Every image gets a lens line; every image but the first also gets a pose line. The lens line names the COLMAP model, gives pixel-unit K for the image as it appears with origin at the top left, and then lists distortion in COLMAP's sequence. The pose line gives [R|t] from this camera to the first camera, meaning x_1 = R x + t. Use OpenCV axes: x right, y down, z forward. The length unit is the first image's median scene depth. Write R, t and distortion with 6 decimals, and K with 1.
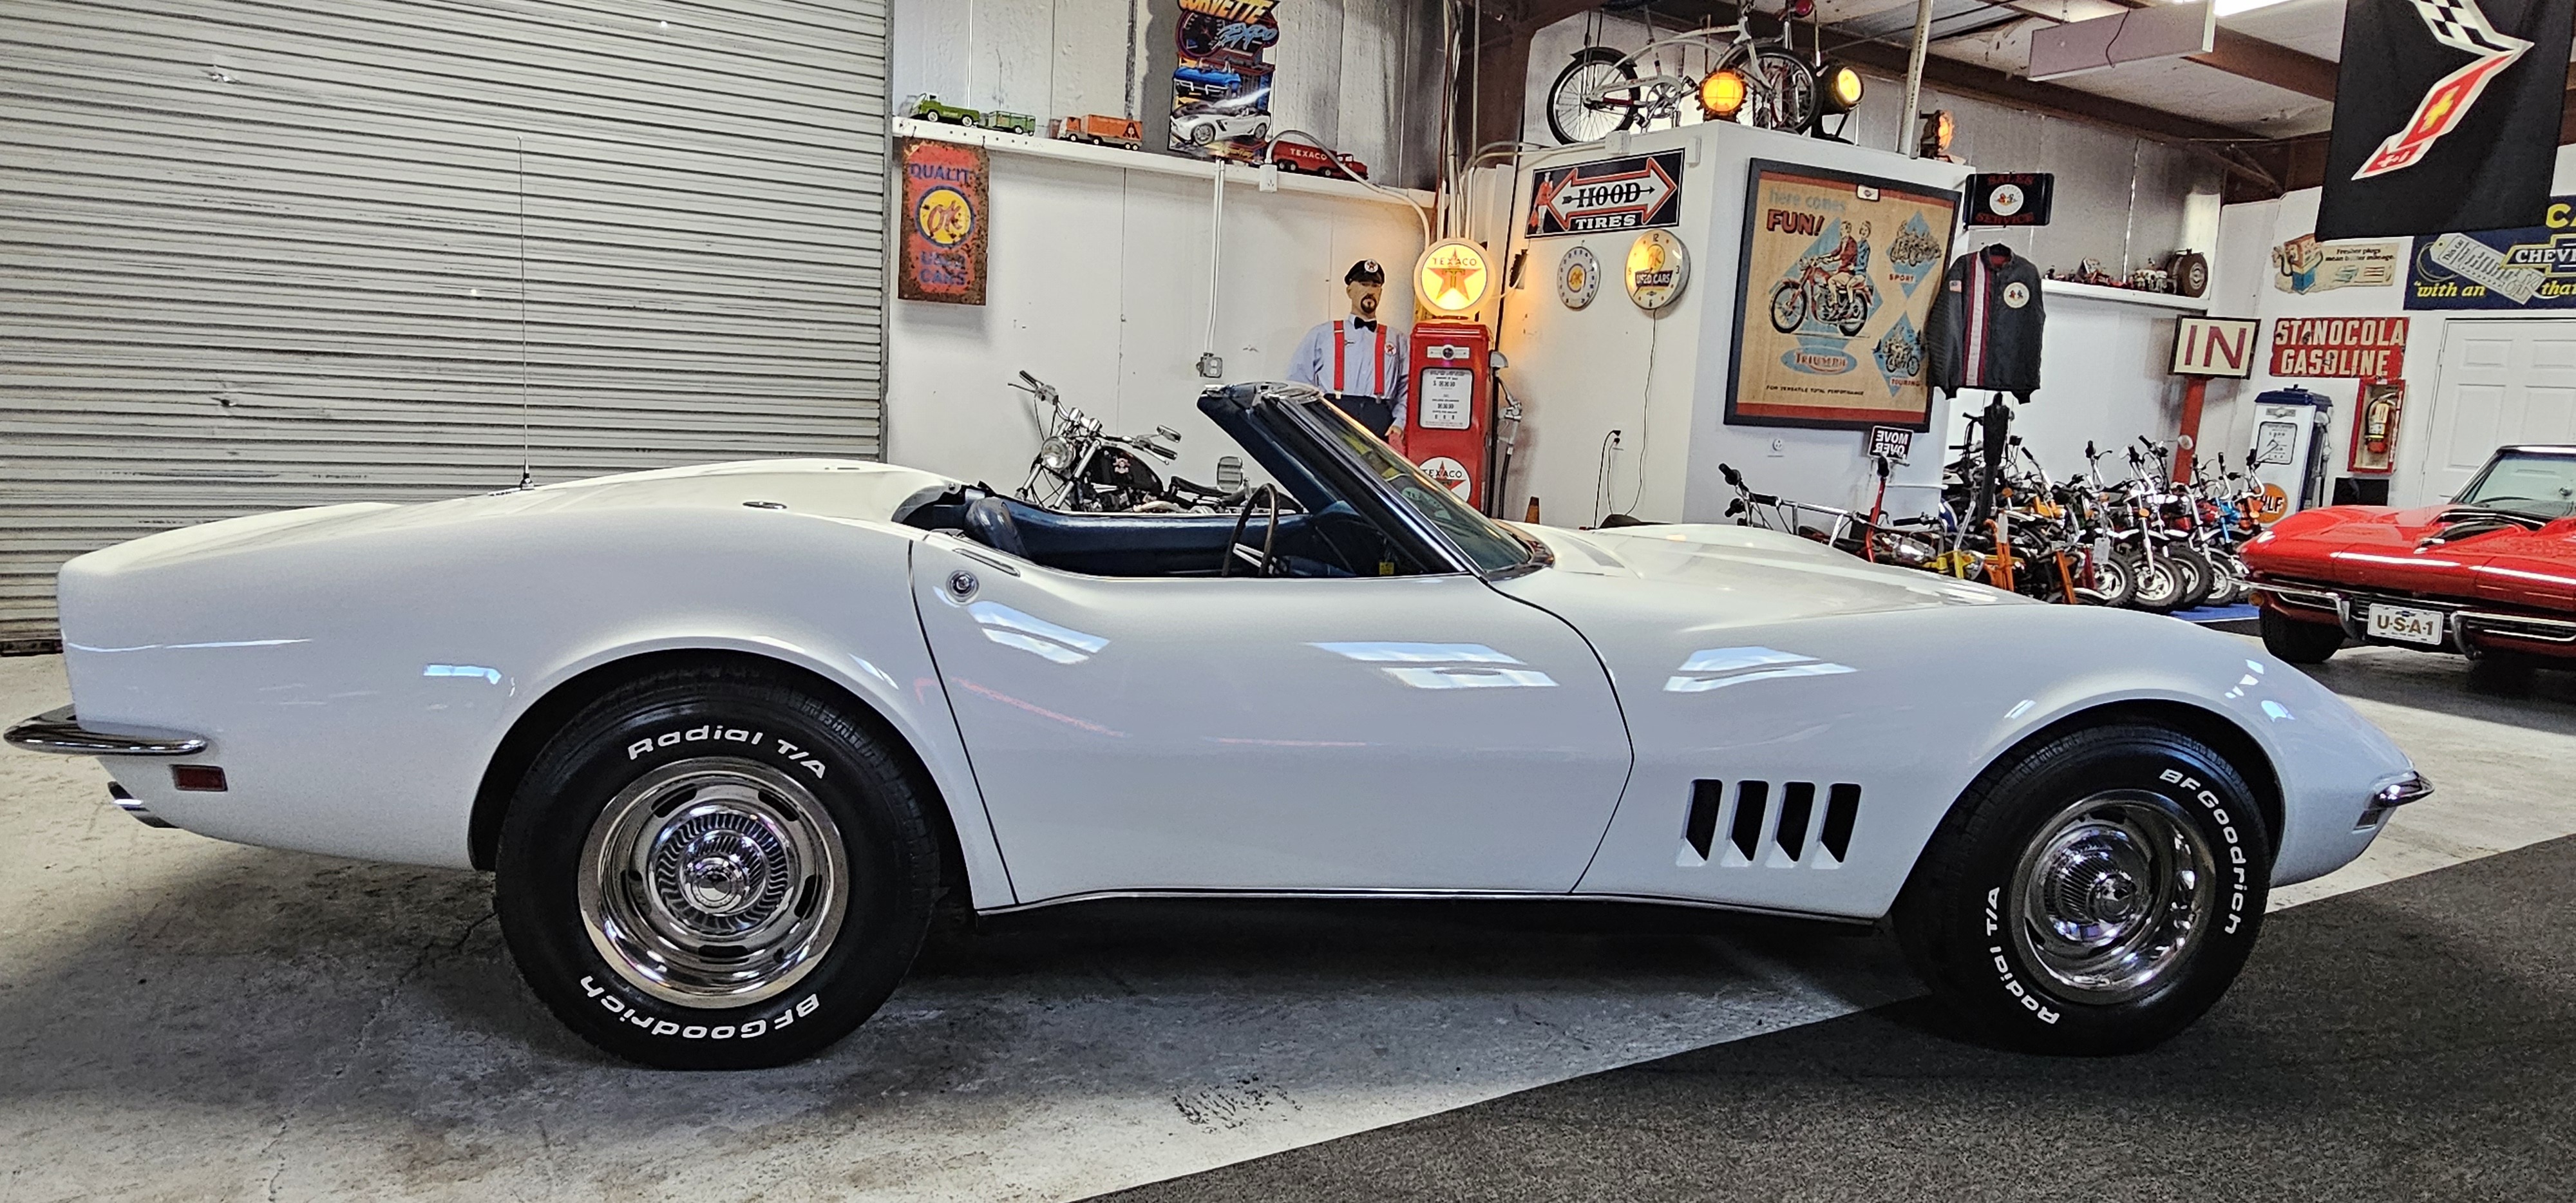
lens RADIAL K [[1556.6, 0, 1252.2], [0, 1556.6, 608.5], [0, 0, 1]] dist [0.009034, -0.008994]
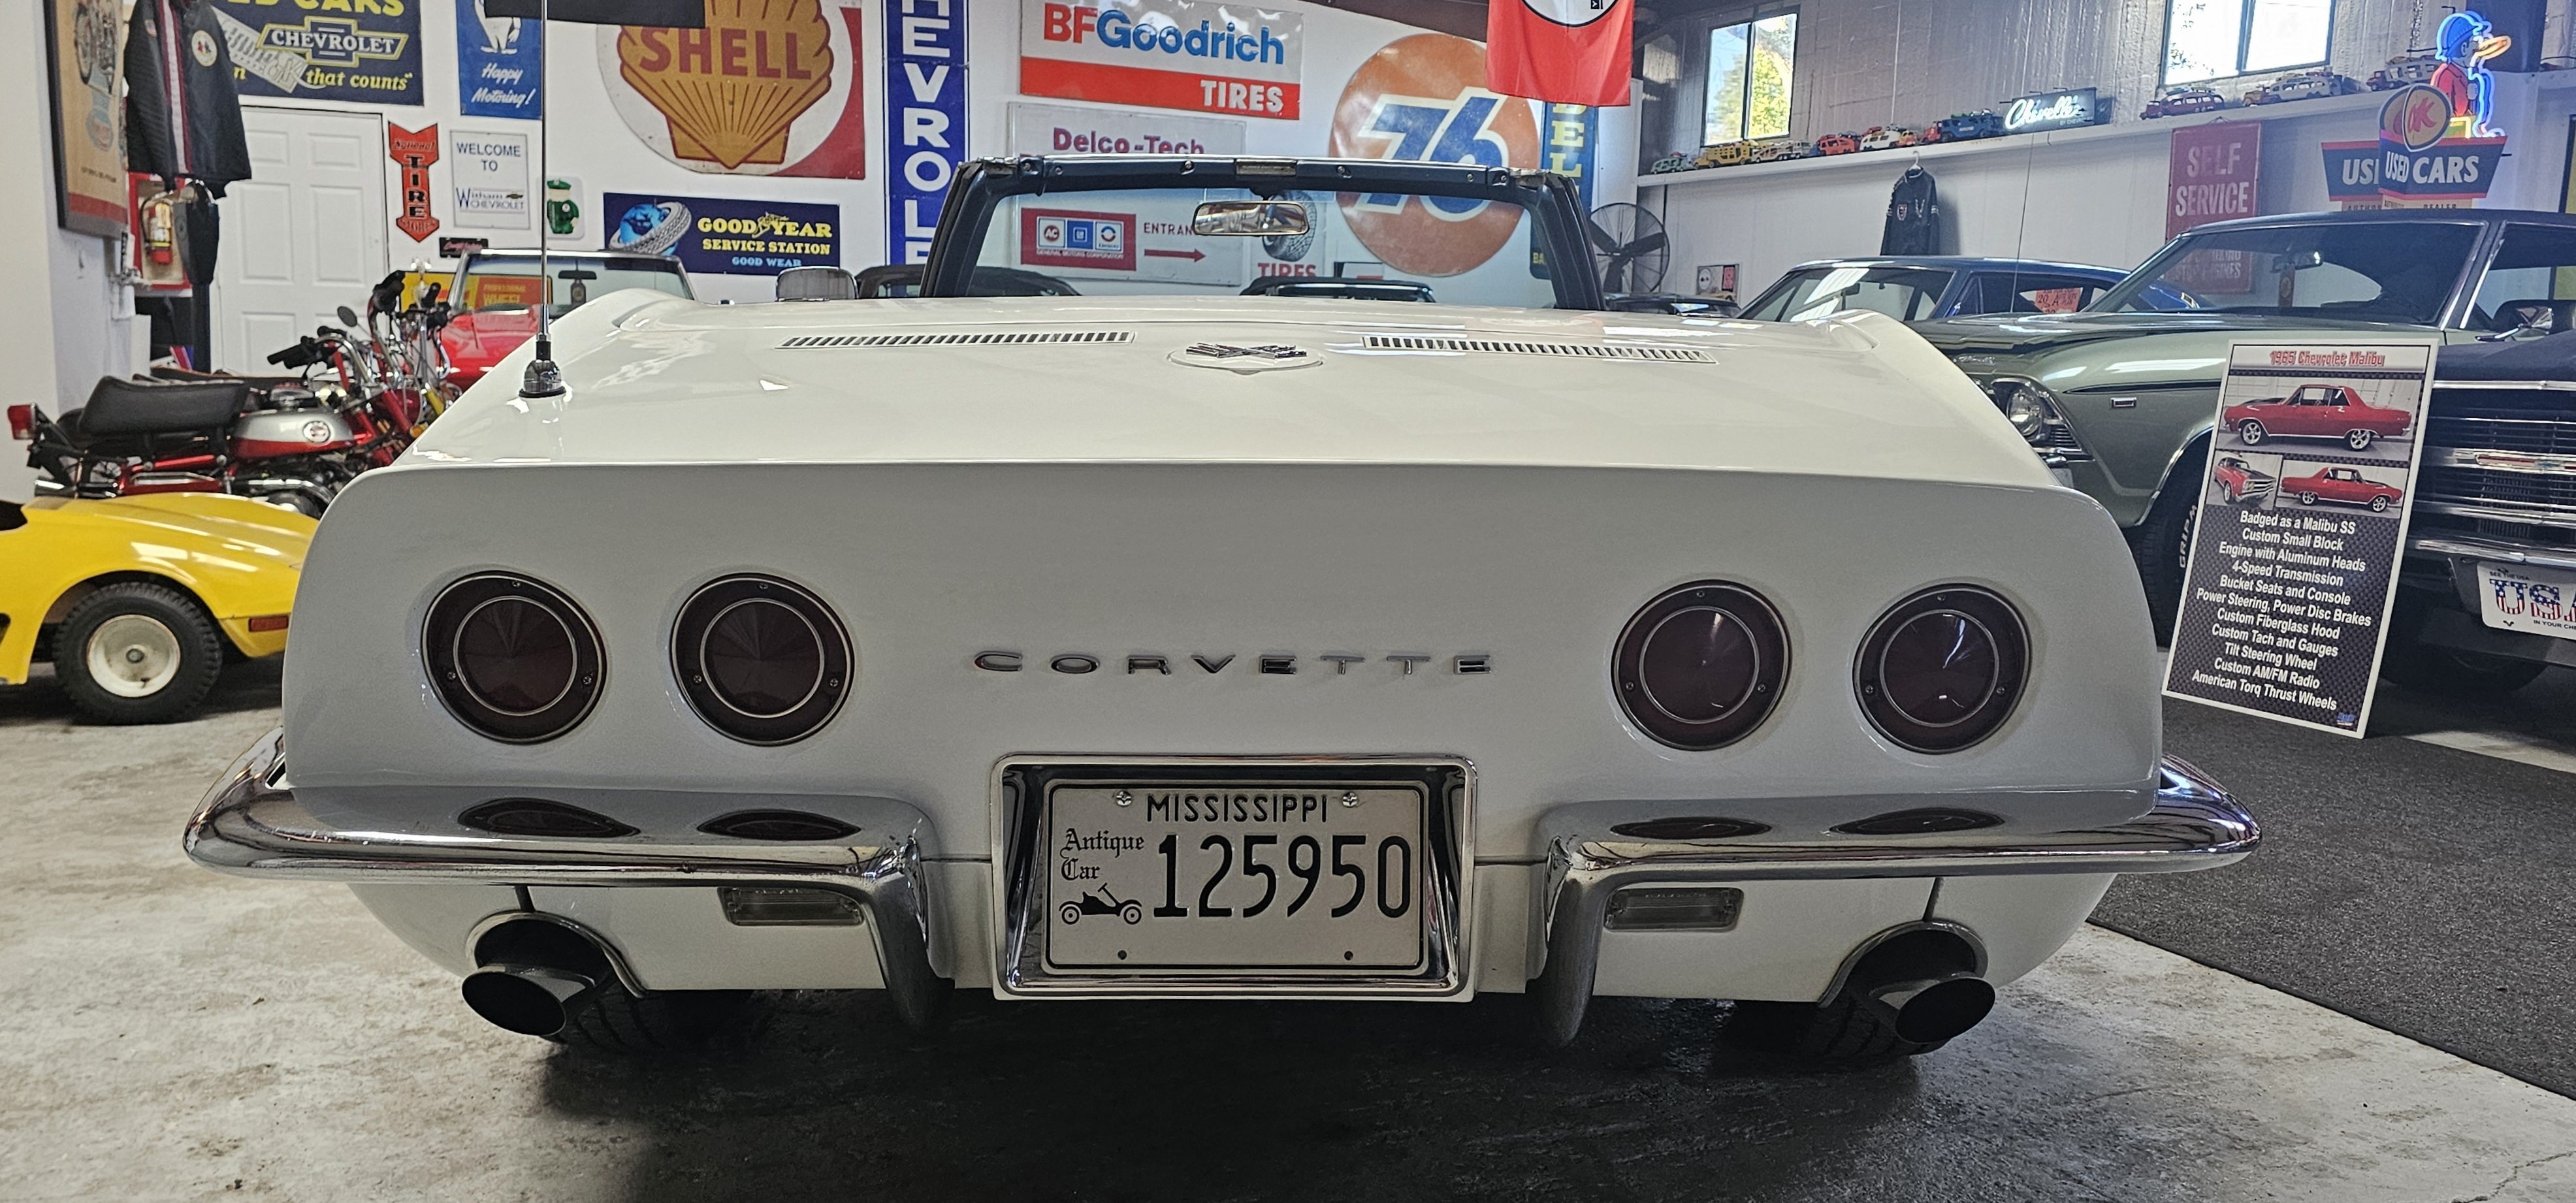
lens RADIAL K [[2068.4, 0, 1313.4], [0, 2068.4, 621.6], [0, 0, 1]] dist [0.062948, -0.057168]
pose [[0.121573, -0.189156, 0.974392, -0.500111], [0.129713, 0.976283, 0.173339, -0.045353], [-0.984070, 0.105318, 0.143225, 0.409426]]
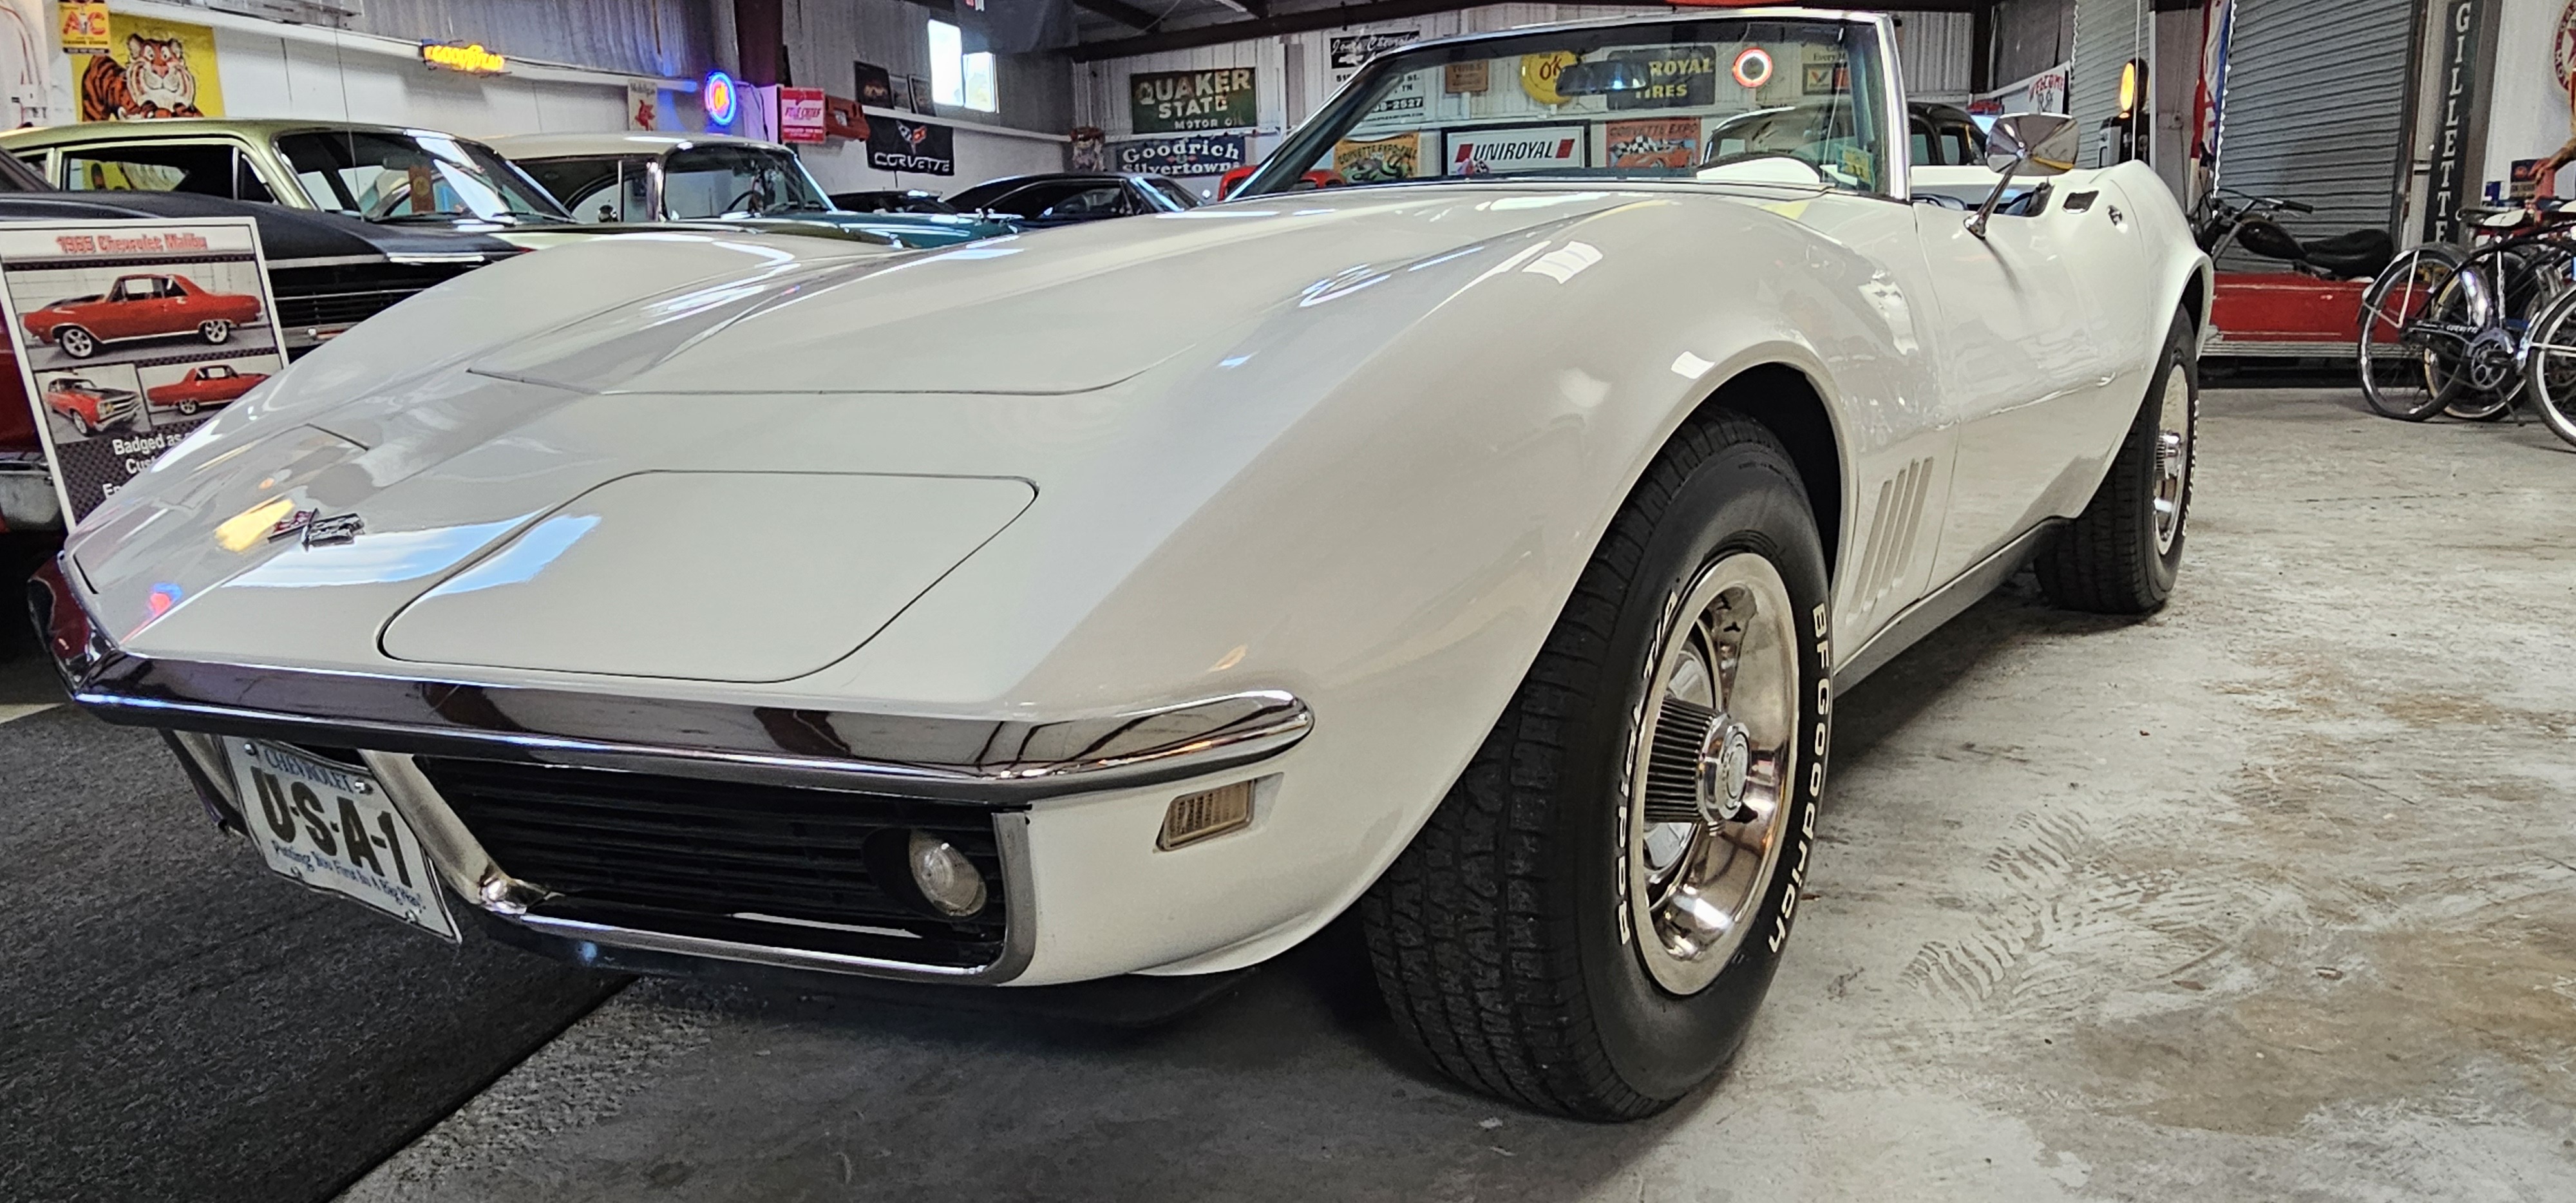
lens RADIAL K [[1761.1, 0, 1285.7], [0, 1761.1, 591.8], [0, 0, 1]] dist [0.002244, 0.002043]
pose [[-0.673711, 0.115012, -0.729990, 0.407130], [-0.114760, 0.959549, 0.257092, -0.036475], [0.730030, 0.256980, -0.633259, 0.747749]]
